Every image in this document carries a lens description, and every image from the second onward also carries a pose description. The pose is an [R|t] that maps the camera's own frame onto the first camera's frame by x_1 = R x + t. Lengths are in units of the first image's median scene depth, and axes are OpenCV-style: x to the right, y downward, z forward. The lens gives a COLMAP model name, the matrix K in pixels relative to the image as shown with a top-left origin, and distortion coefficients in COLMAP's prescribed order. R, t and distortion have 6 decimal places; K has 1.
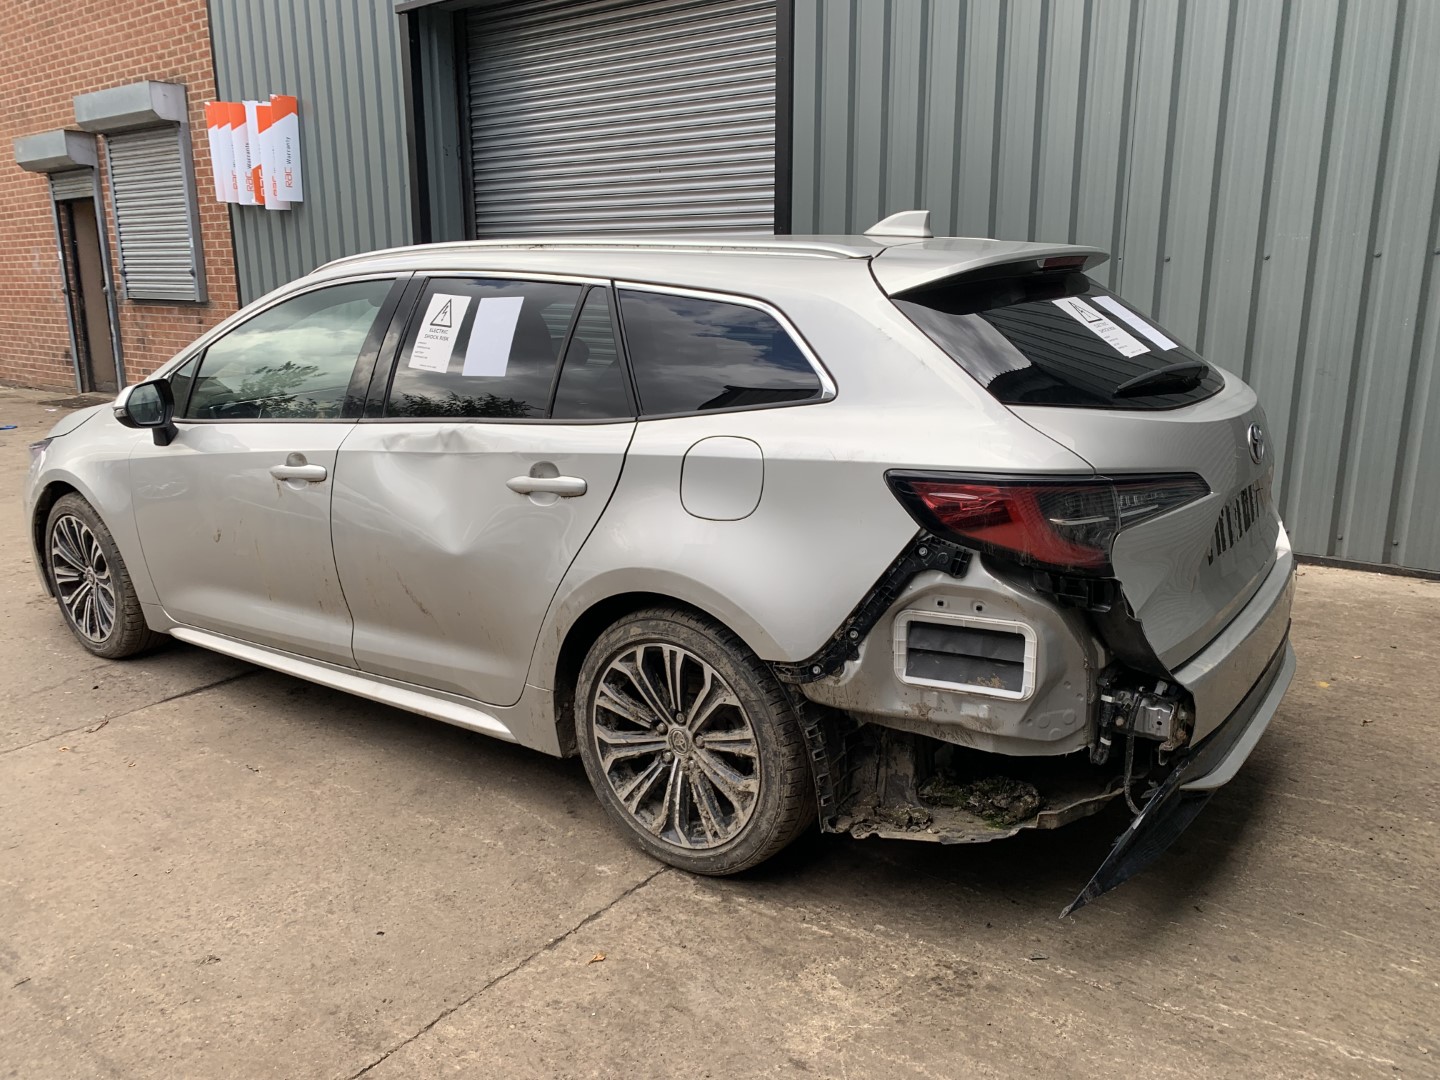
lens RADIAL K [[1104.7, 0, 696.2], [0, 1104.7, 541.9], [0, 0, 1]] dist [0.058639, -0.079494]
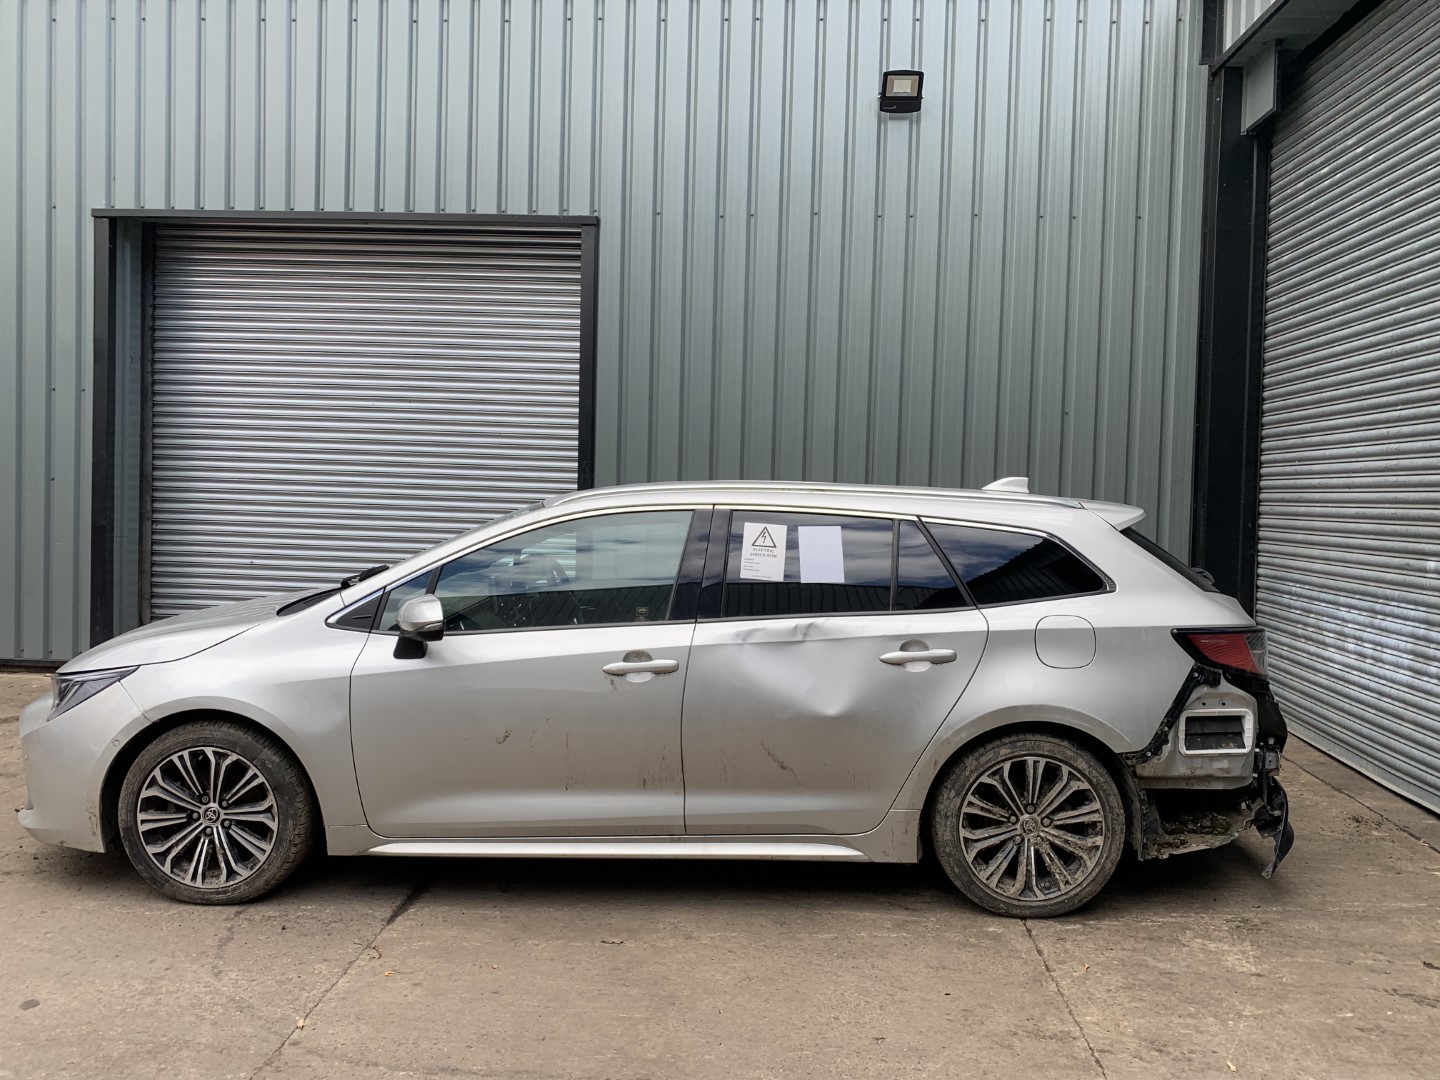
lens RADIAL K [[1111.8, 0, 715.7], [0, 1111.8, 540.5], [0, 0, 1]] dist [0.014389, -0.003130]
pose [[0.811170, 0.005847, 0.584781, -1.235086], [0.105741, 0.982002, -0.156496, -0.003995], [-0.575171, 0.188780, 0.795952, -0.008620]]
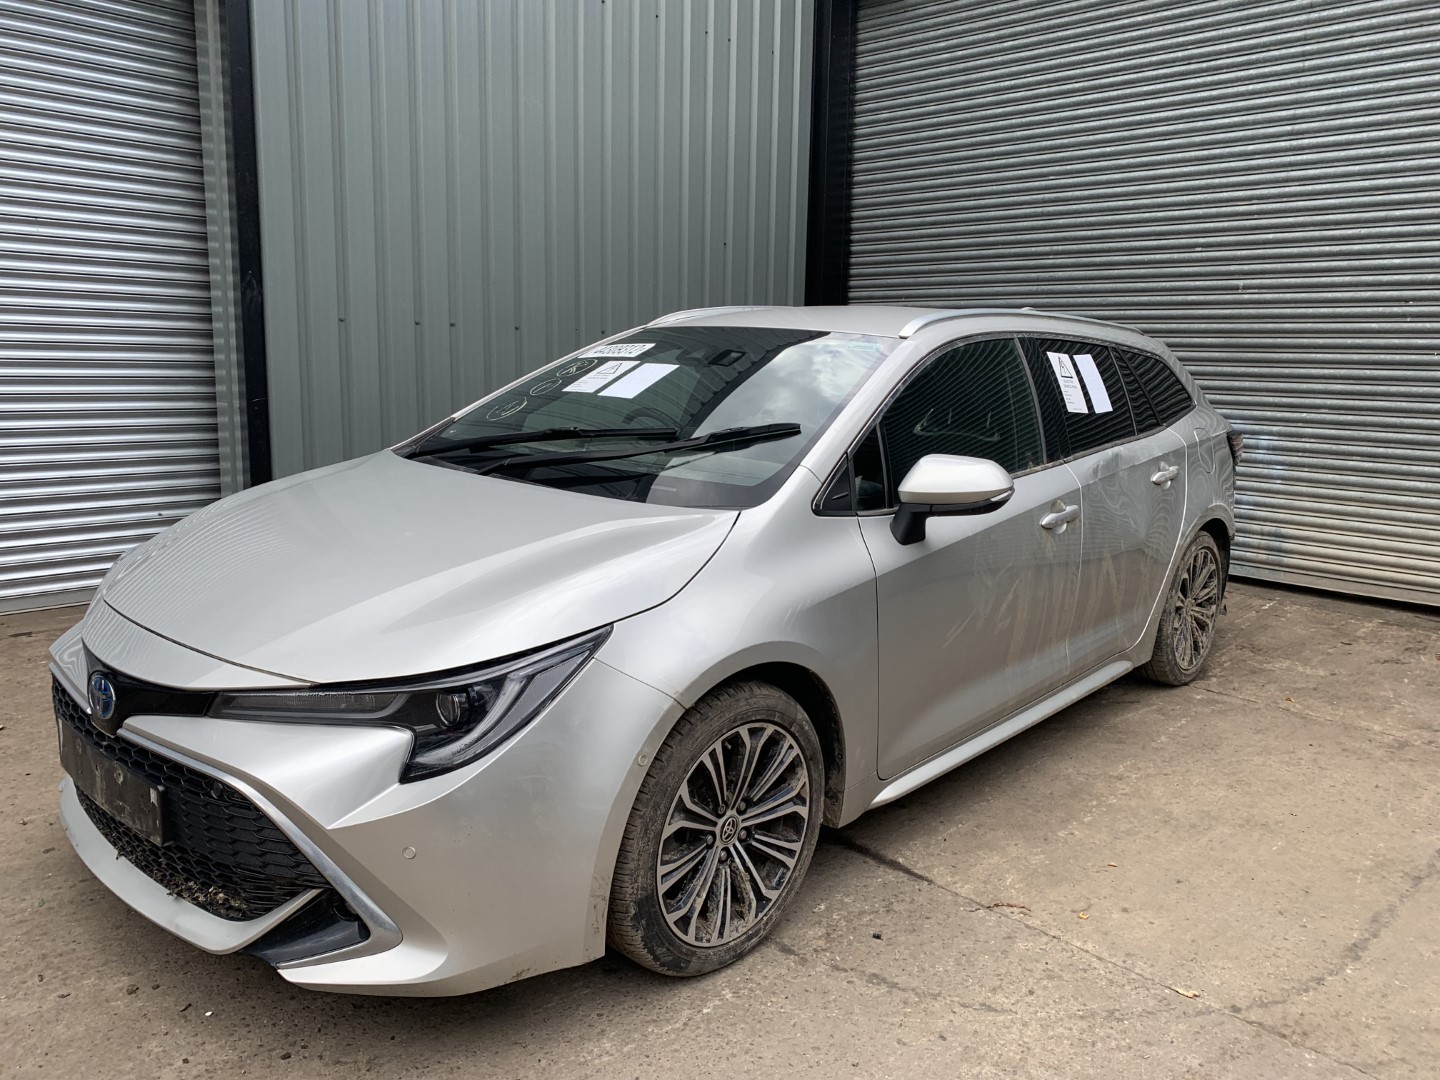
lens RADIAL K [[1119.2, 0, 727.1], [0, 1119.2, 533.4], [0, 0, 1]] dist [0.011015, 0.000912]
pose [[0.079190, -0.149802, 0.985540, -1.813545], [0.212505, 0.968456, 0.130130, -0.319609], [-0.973946, 0.199127, 0.108526, 1.510374]]
